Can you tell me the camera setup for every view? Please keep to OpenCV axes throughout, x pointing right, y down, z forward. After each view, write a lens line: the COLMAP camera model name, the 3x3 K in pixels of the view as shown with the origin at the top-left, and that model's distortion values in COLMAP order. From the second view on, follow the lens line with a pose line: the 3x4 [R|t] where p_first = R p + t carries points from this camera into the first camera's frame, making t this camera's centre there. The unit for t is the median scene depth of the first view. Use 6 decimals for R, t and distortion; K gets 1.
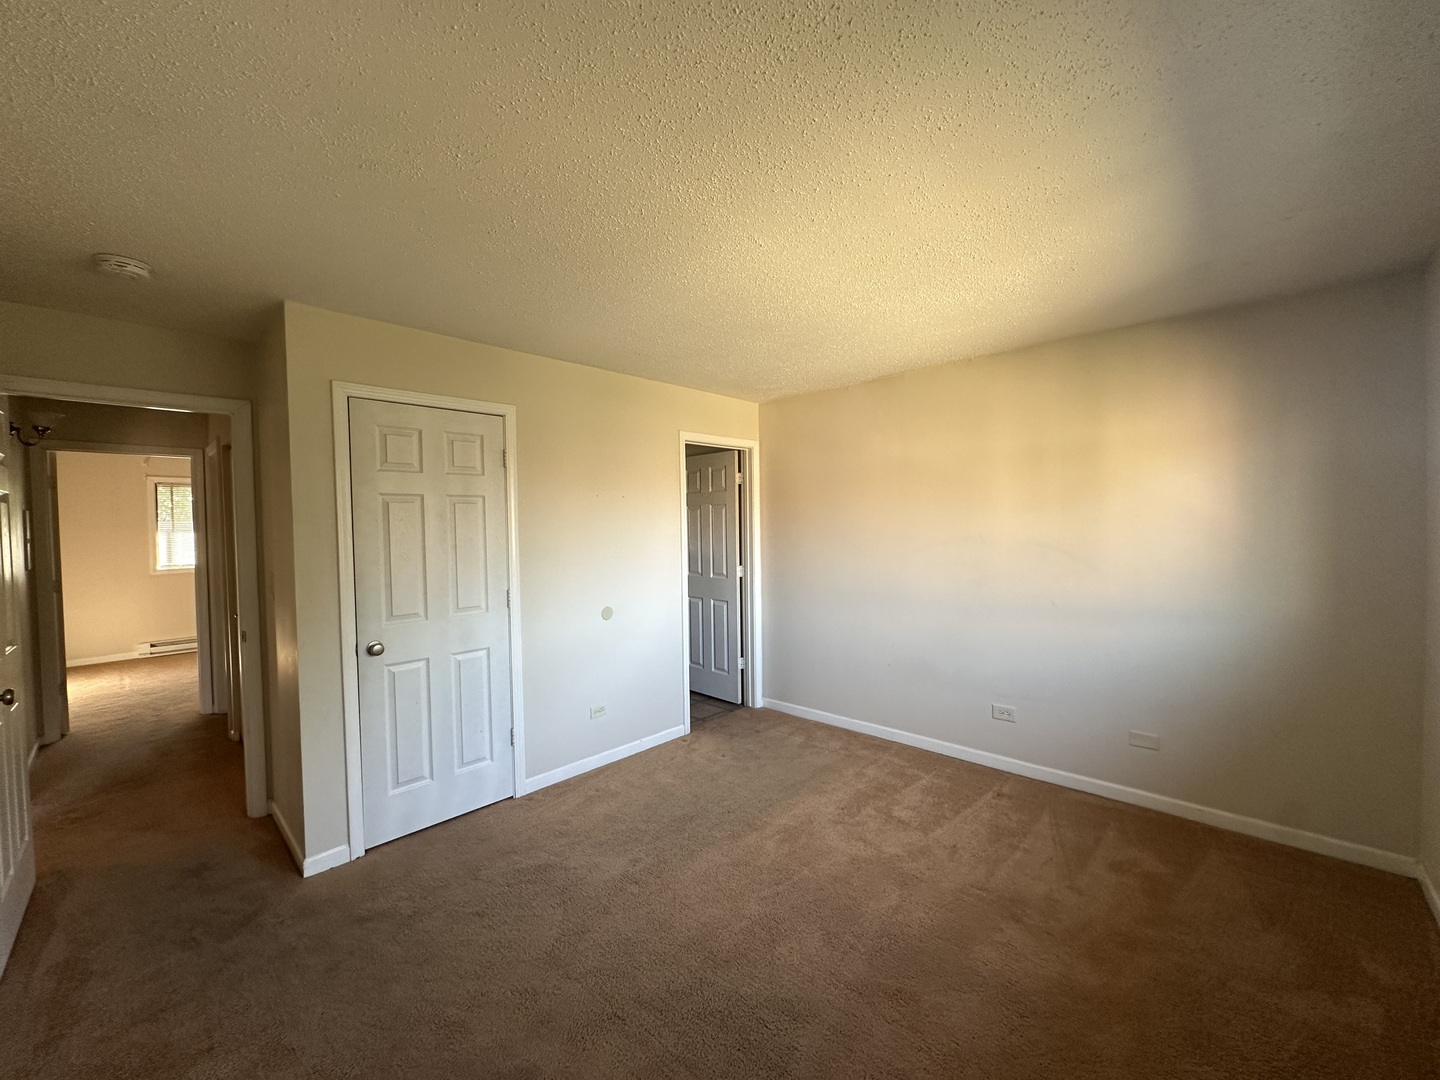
lens RADIAL K [[579.3, 0, 718.4], [0, 579.3, 539.2], [0, 0, 1]] dist [-0.000652, 0.000528]
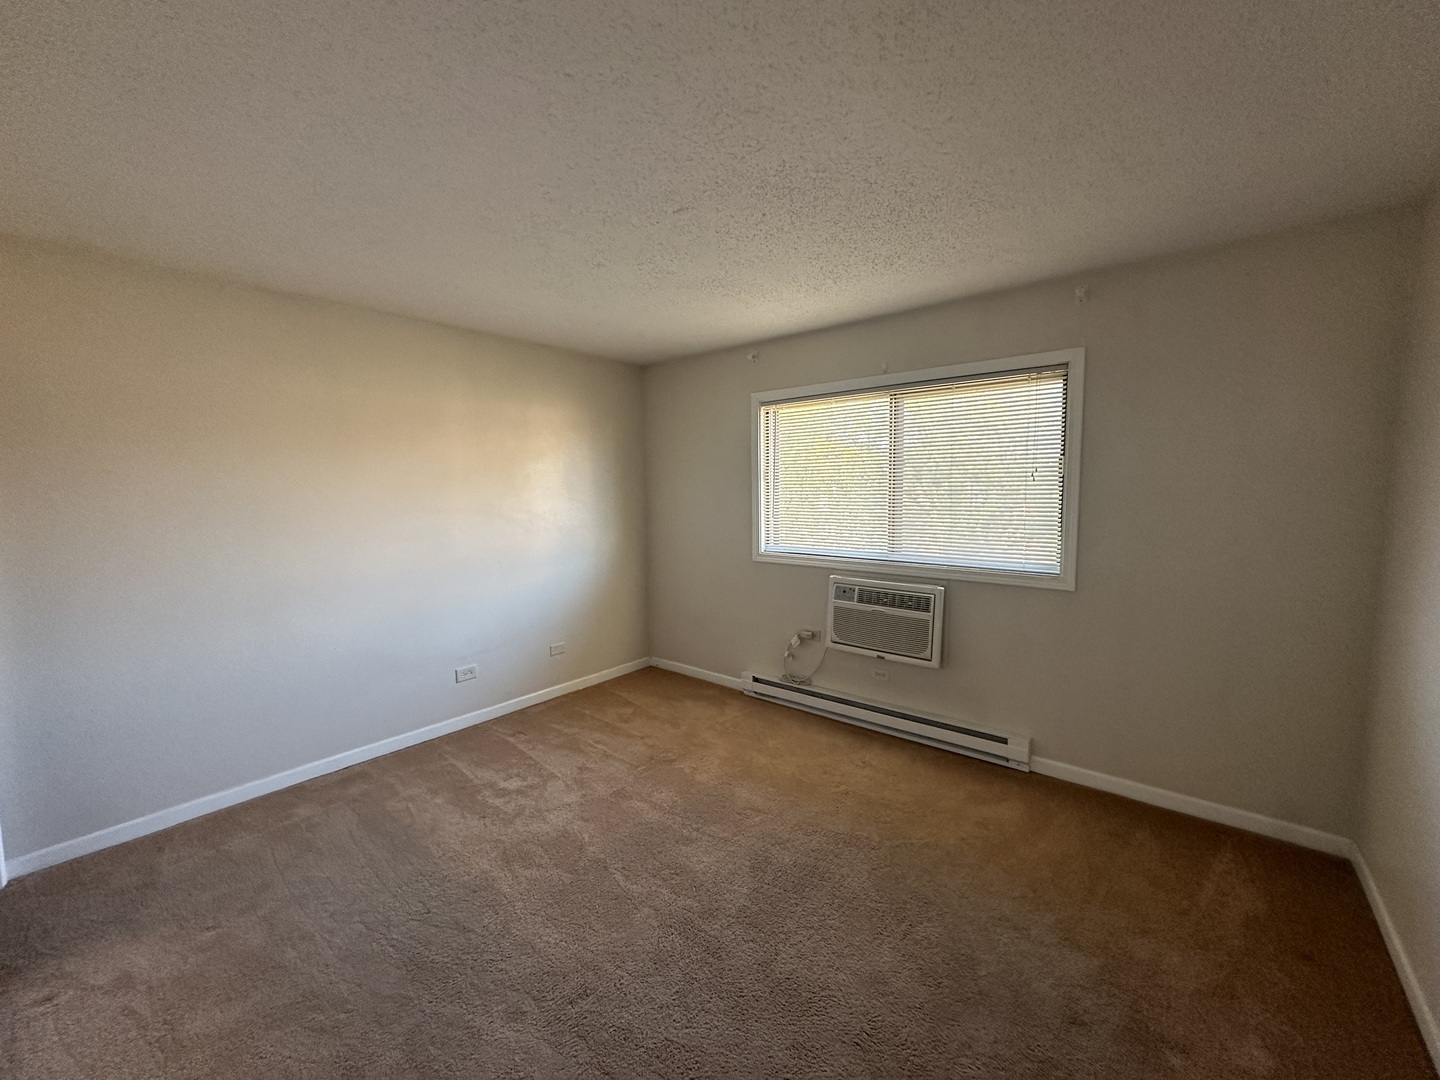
lens RADIAL K [[579.3, 0, 715.5], [0, 579.3, 539.5], [0, 0, 1]] dist [-0.000652, 0.000528]
pose [[-0.065027, -0.073168, 0.995197, -0.614818], [0.039209, 0.996351, 0.075815, -0.006510], [-0.997113, 0.043951, -0.061921, 0.644417]]
